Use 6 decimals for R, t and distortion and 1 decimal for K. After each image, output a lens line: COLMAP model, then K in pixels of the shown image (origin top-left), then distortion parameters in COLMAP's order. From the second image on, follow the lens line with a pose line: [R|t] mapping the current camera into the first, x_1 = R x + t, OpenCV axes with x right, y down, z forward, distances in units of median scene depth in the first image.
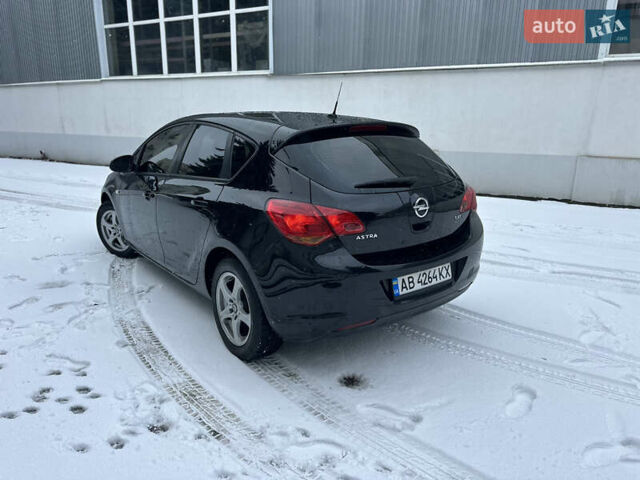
lens RADIAL K [[445.5, 0, 320.0], [0, 445.5, 240.0], [0, 0, 1]] dist [0.057838, -0.070591]
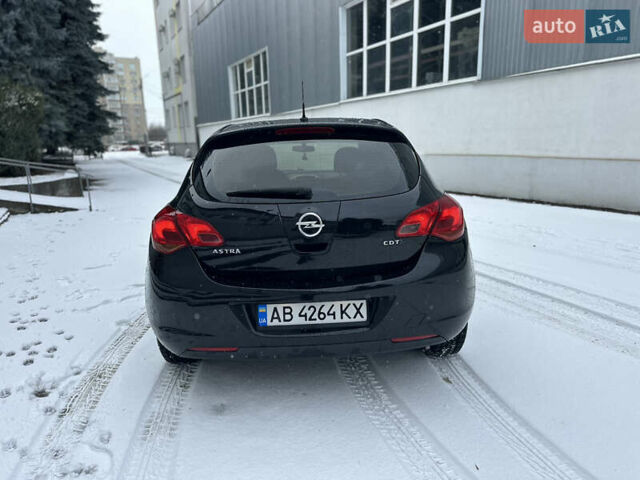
lens RADIAL K [[445.5, 0, 320.0], [0, 445.5, 240.0], [0, 0, 1]] dist [0.057838, -0.070591]
pose [[0.822620, 0.093464, -0.560858, 0.675371], [-0.112347, 0.993669, 0.000808, -0.045853], [0.557382, 0.062346, 0.827912, 0.329940]]
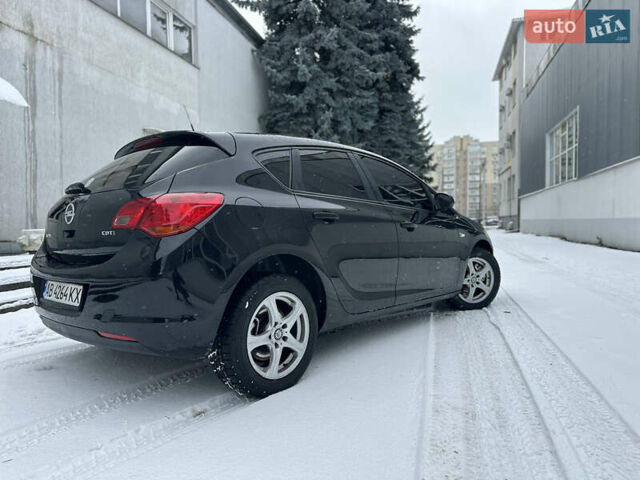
lens RADIAL K [[445.5, 0, 320.0], [0, 445.5, 240.0], [0, 0, 1]] dist [0.057838, -0.070591]
pose [[0.203355, 0.018162, -0.978937, 1.211394], [-0.232229, 0.972192, -0.030204, -0.108349], [0.951166, 0.233480, 0.201917, 1.275057]]
